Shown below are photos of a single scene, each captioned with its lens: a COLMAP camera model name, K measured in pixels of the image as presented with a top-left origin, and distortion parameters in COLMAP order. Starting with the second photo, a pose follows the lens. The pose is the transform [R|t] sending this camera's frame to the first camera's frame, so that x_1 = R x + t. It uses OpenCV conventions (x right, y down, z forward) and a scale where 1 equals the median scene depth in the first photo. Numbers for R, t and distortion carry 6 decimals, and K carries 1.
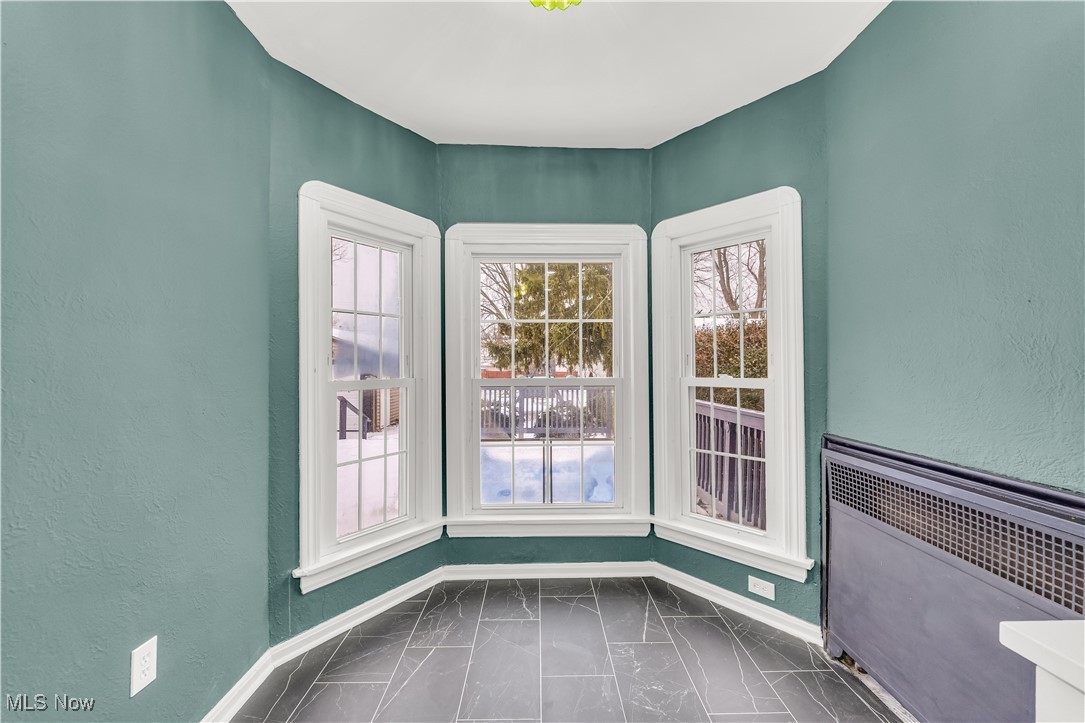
lens RADIAL K [[440.4, 0, 542.3], [0, 440.4, 363.5], [0, 0, 1]] dist [-0.001174, -0.000177]
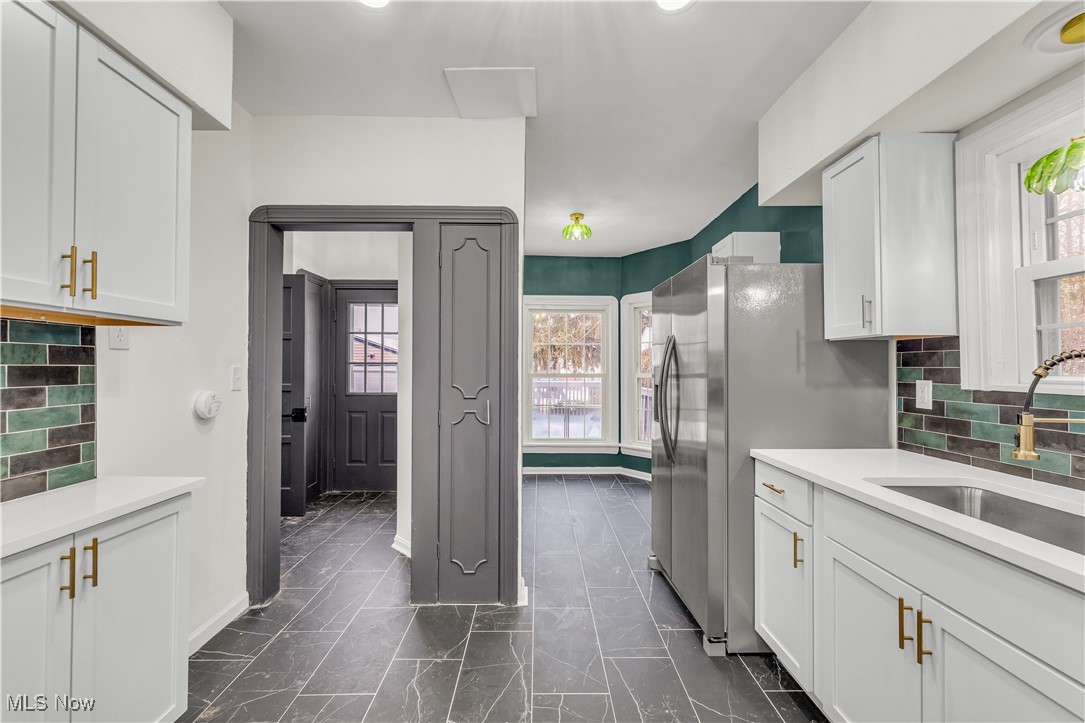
lens RADIAL K [[440.4, 0, 539.2], [0, 440.4, 363.0], [0, 0, 1]] dist [-0.001174, -0.000177]
pose [[0.999886, 0.007869, -0.012873, -0.089559], [-0.007974, 0.999936, -0.008081, 0.004041], [0.012809, 0.008183, 0.999884, -0.975371]]
